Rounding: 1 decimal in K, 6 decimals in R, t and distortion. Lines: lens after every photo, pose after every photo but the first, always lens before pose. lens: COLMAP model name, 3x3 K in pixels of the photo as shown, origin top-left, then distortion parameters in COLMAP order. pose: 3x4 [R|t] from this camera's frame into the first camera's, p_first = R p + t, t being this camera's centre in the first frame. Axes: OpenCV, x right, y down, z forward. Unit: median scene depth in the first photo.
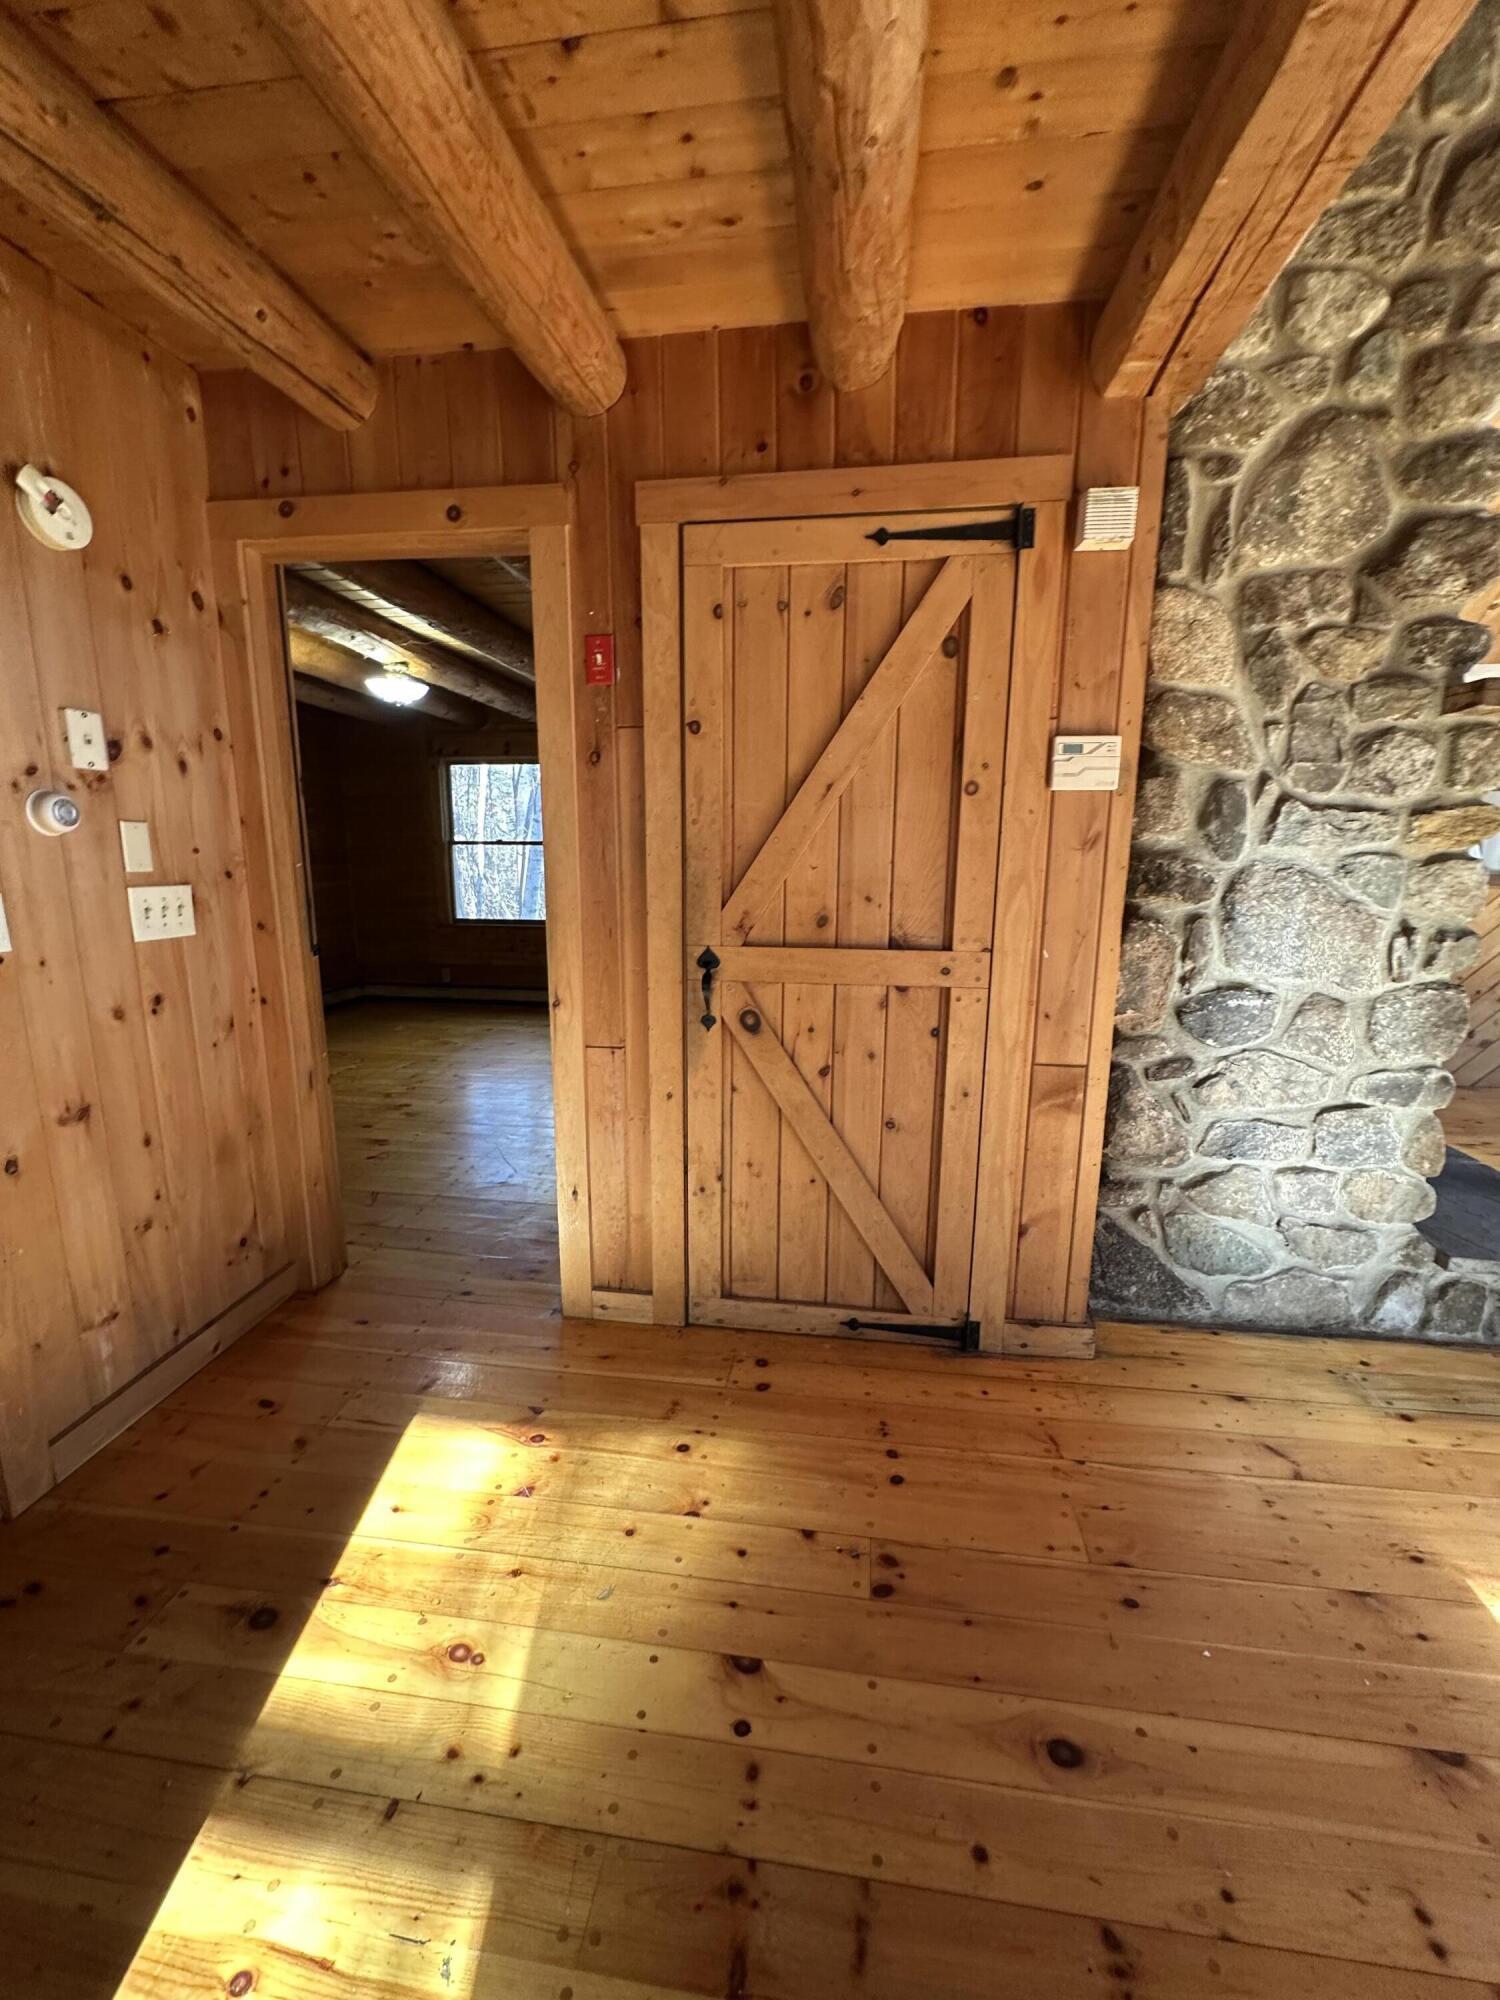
lens RADIAL K [[797.7, 0, 748.5], [0, 797.7, 1007.2], [0, 0, 1]] dist [-0.006911, 0.000647]
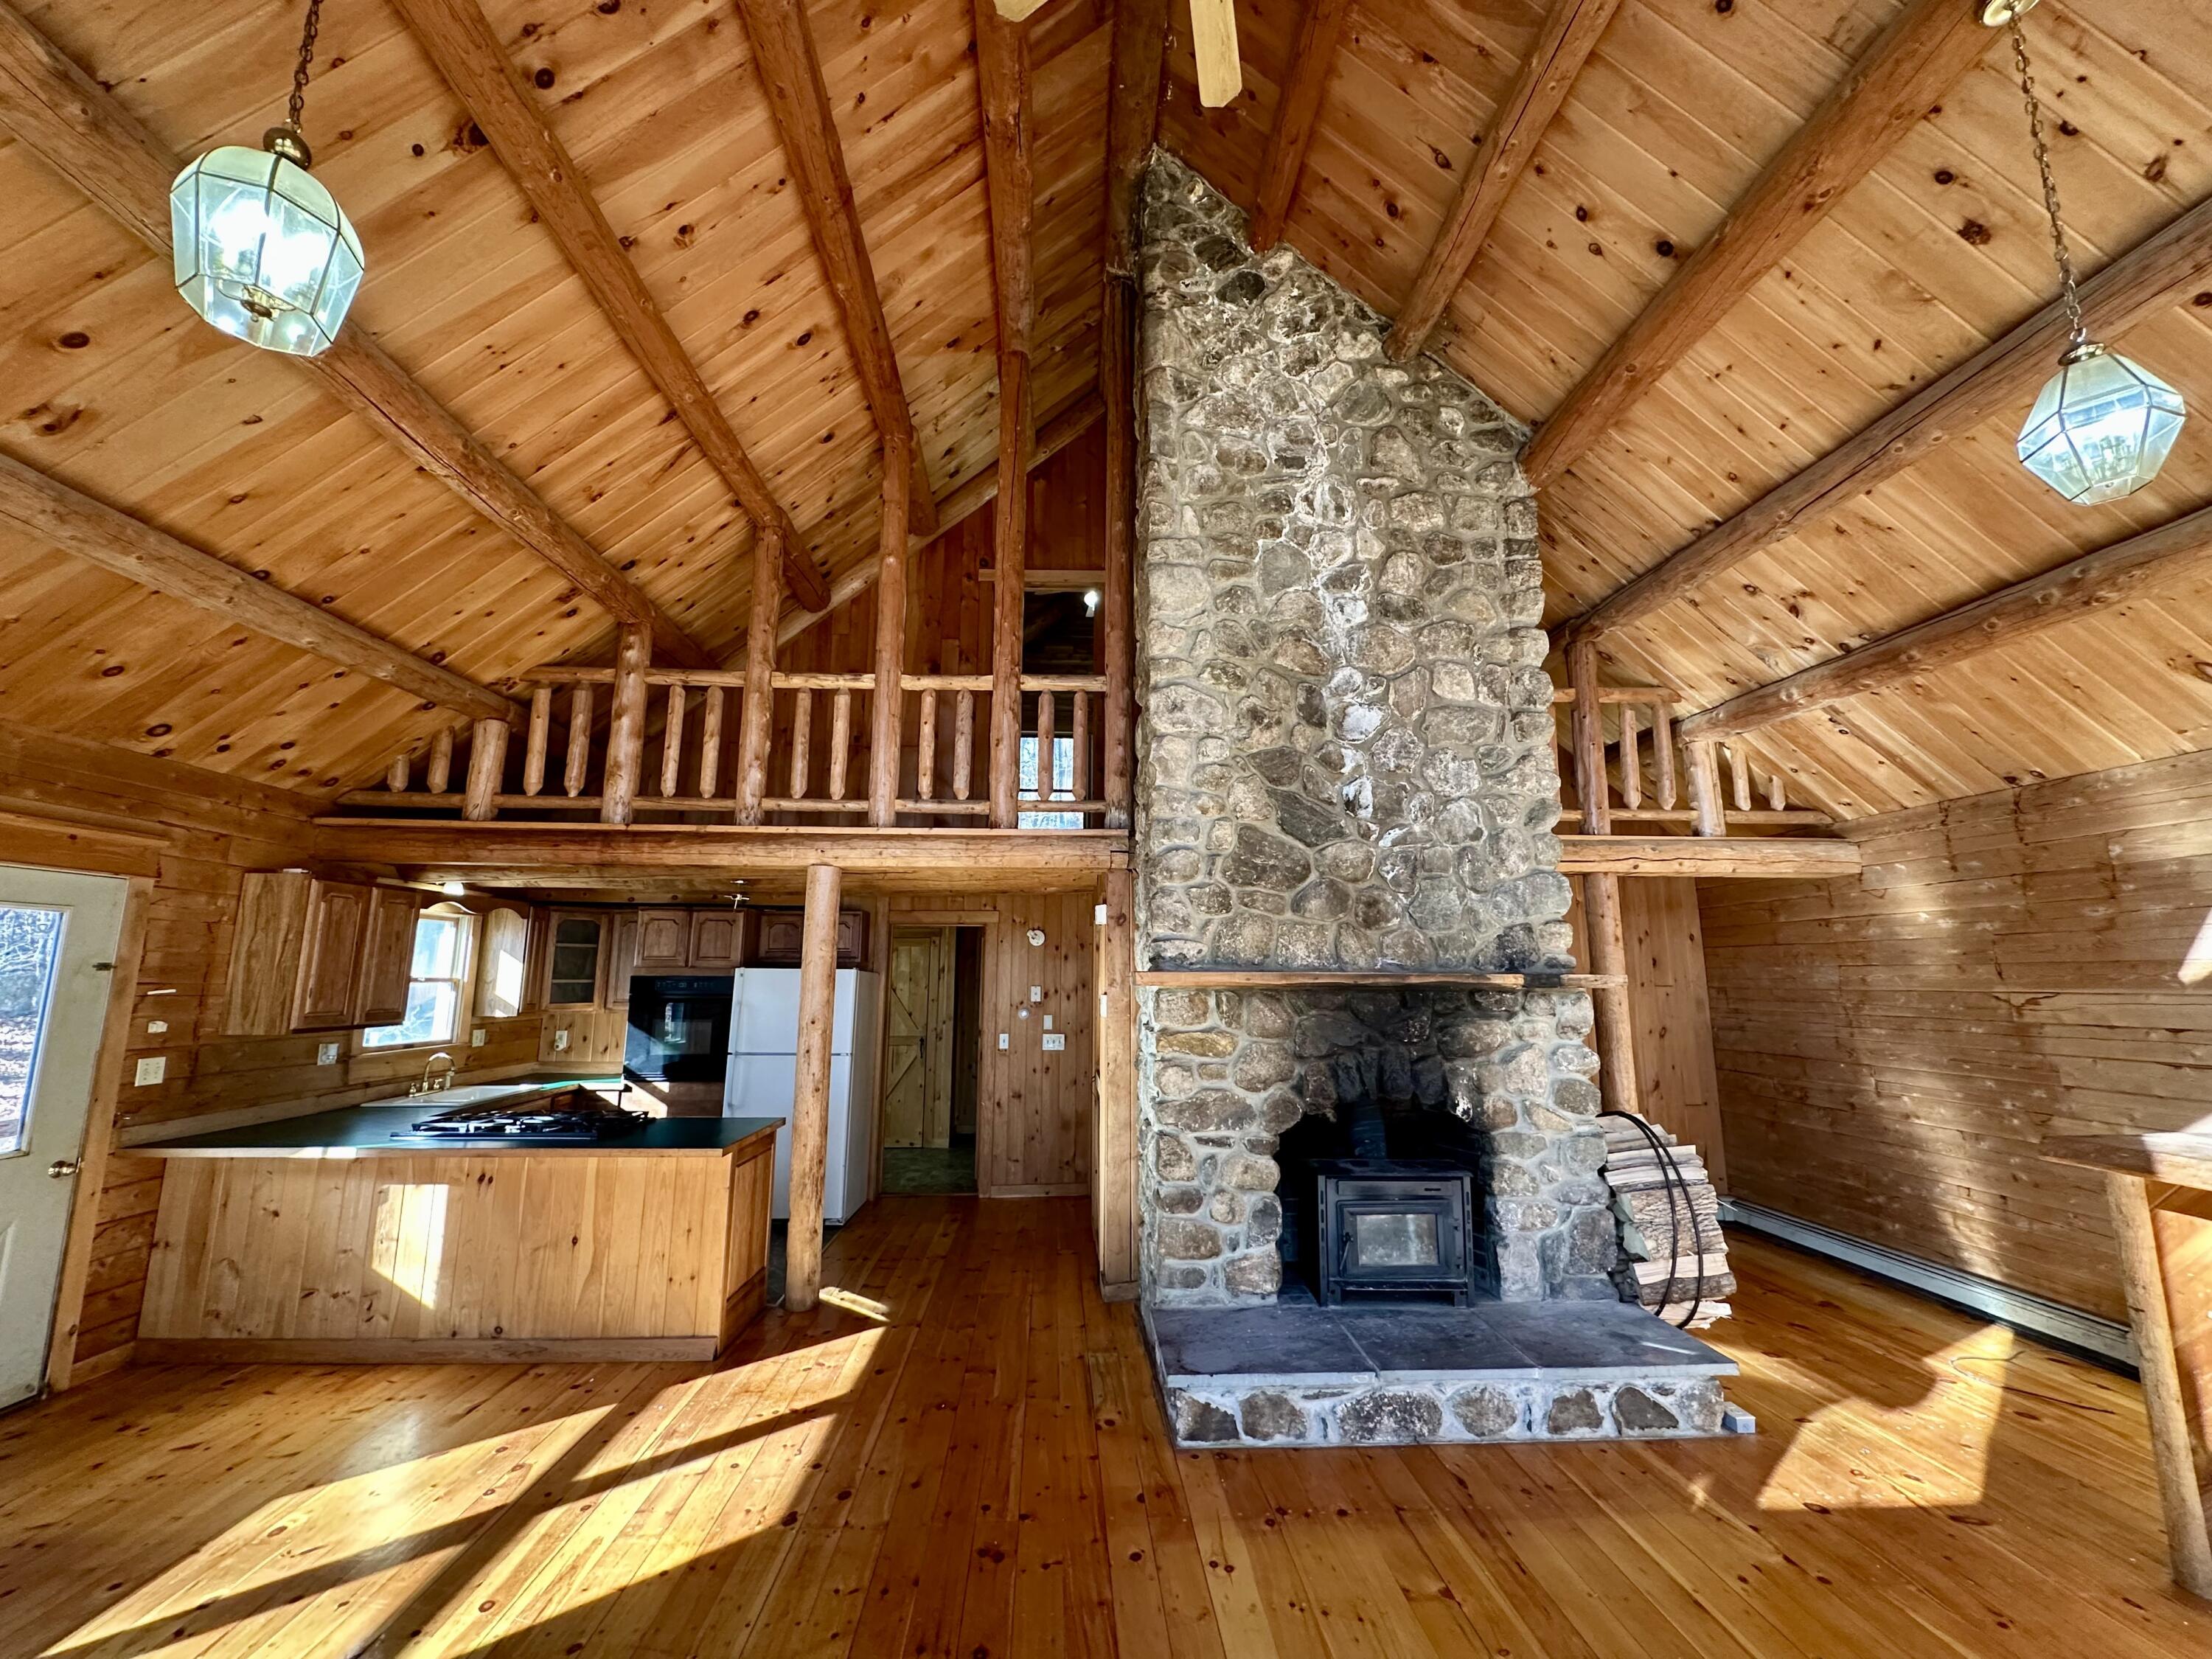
lens RADIAL K [[882.3, 0, 1106.2], [0, 882.3, 828.5], [0, 0, 1]] dist [-0.006911, 0.000647]
pose [[0.200757, -0.161032, -0.966315, 3.135977], [-0.199409, 0.959029, -0.201246, -0.288224], [0.959131, 0.233094, 0.160420, 0.435485]]
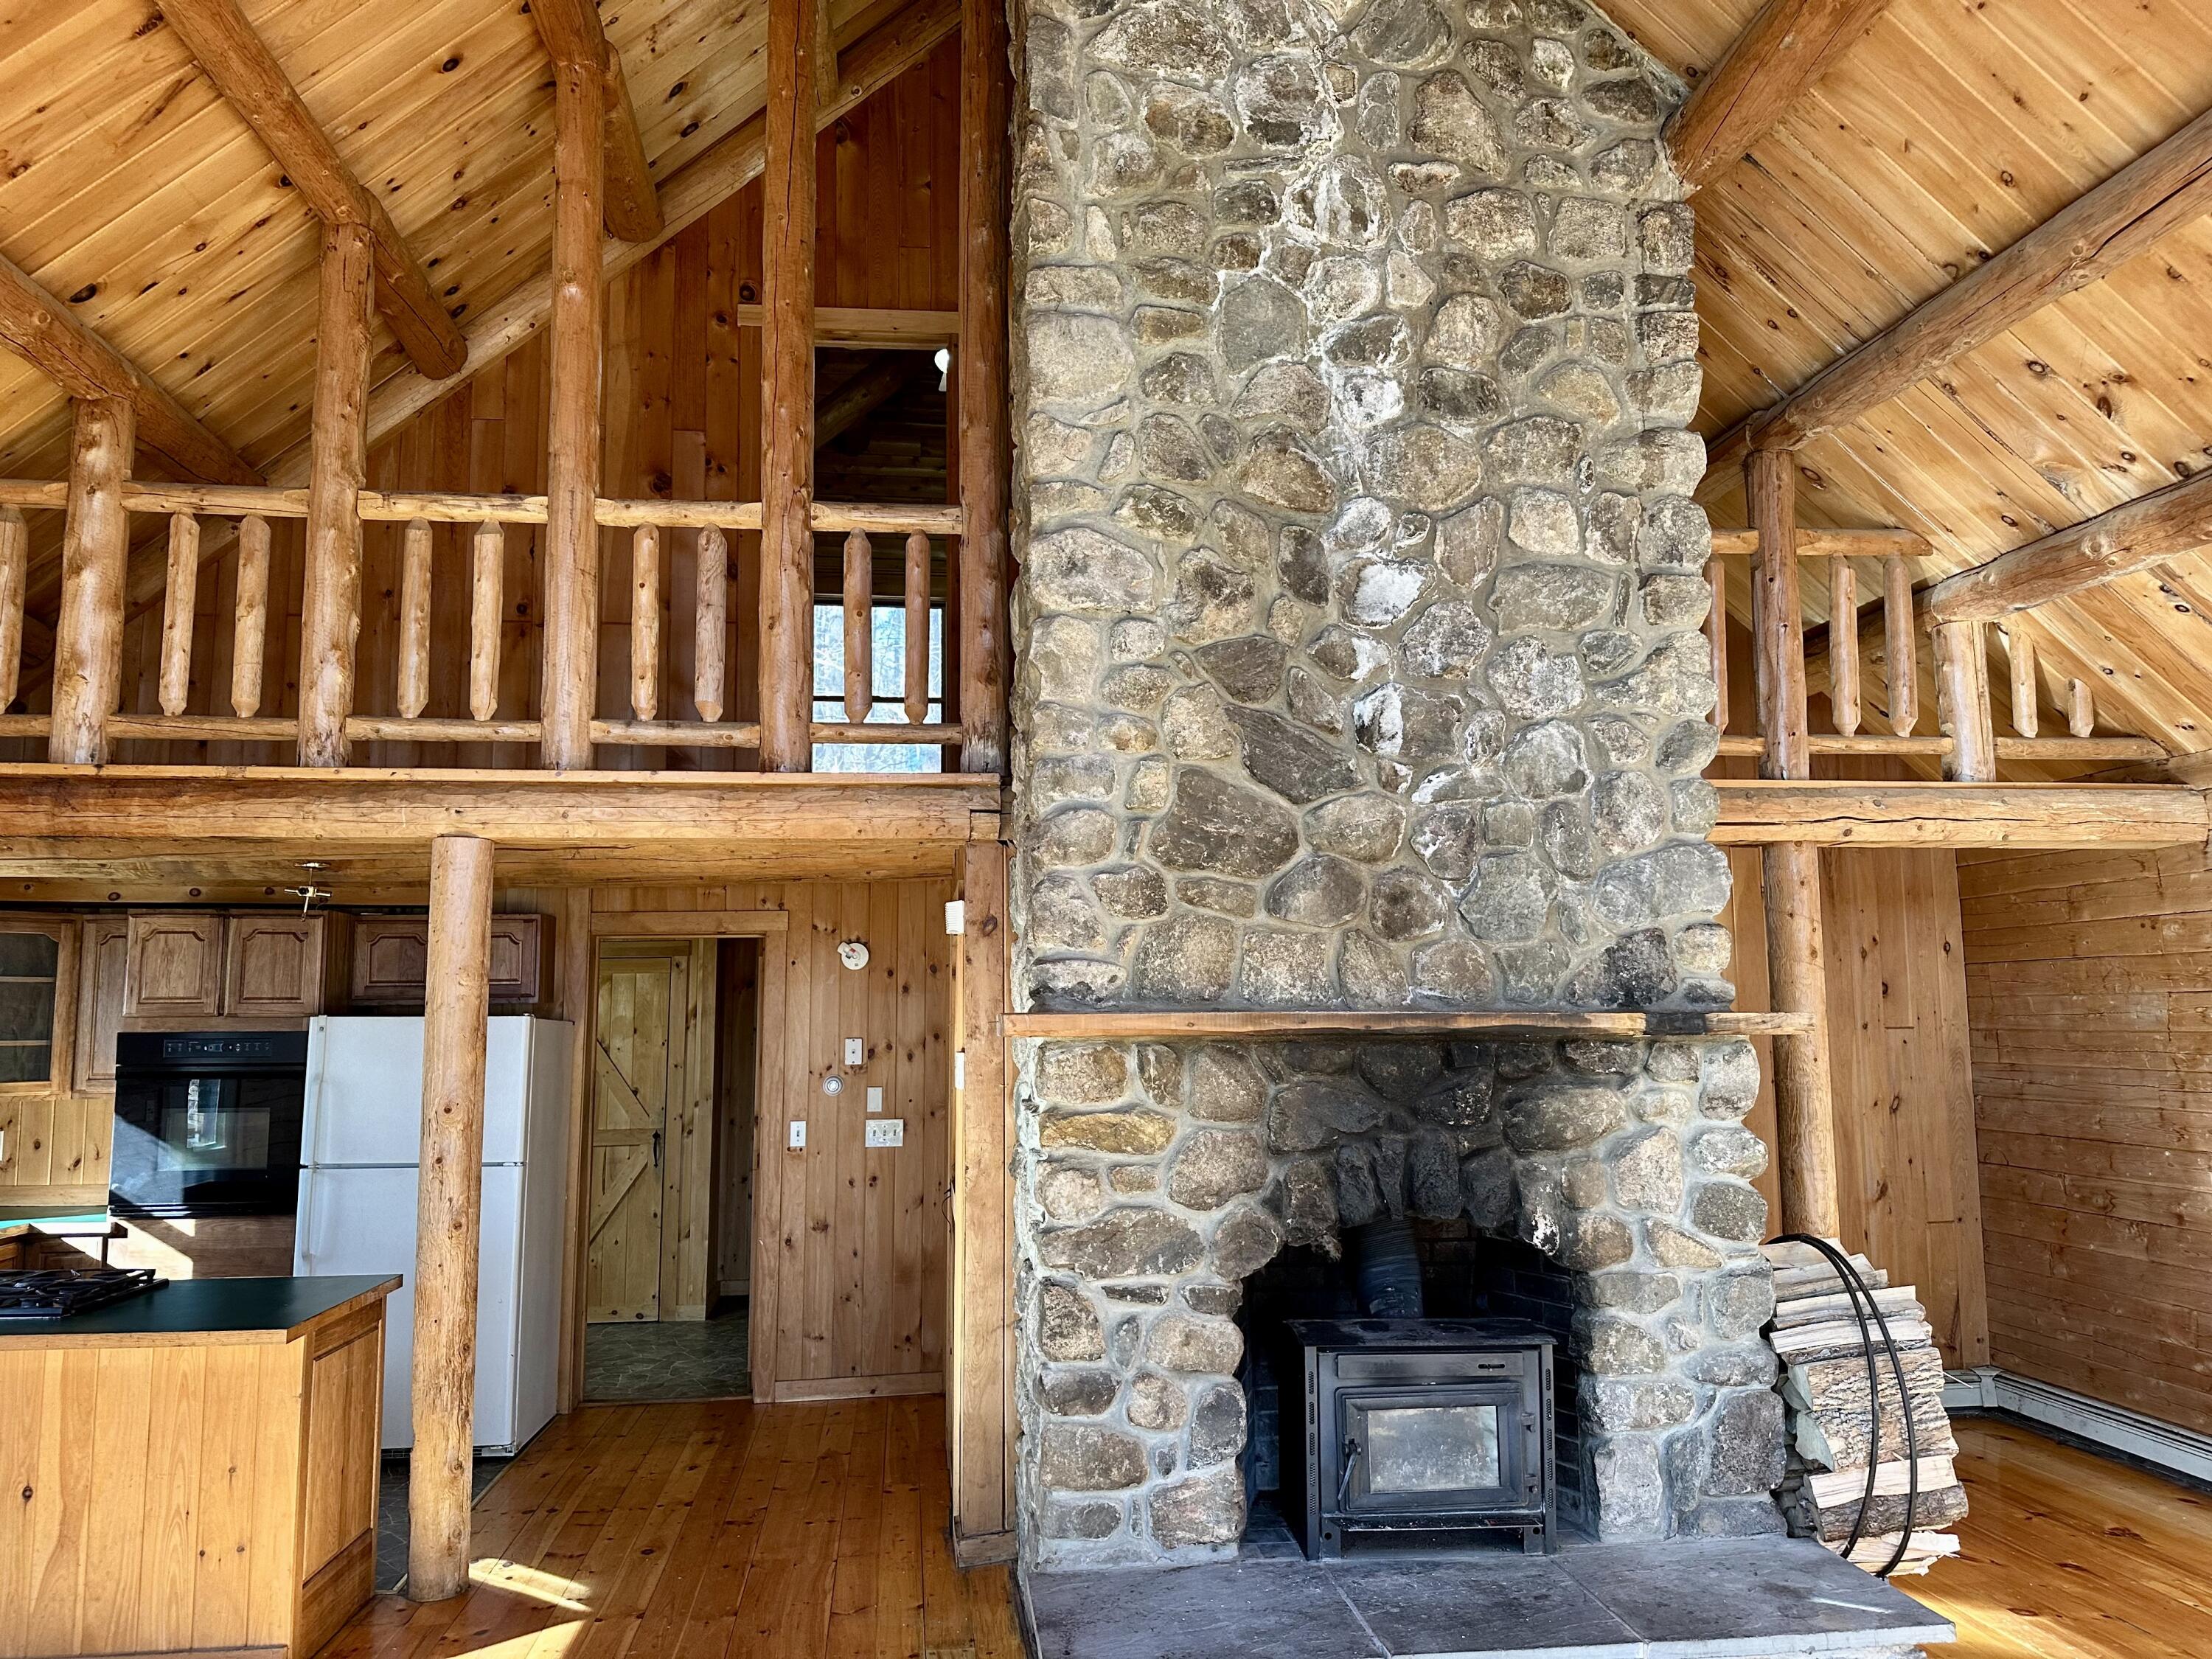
lens RADIAL K [[1558.9, 0, 1101.8], [0, 1558.9, 842.8], [0, 0, 1]] dist [0.031622, -0.042190]
pose [[0.261812, -0.108221, -0.959032, 3.240416], [-0.184578, 0.969737, -0.159819, -0.309257], [0.947304, 0.218859, 0.233914, 0.483412]]
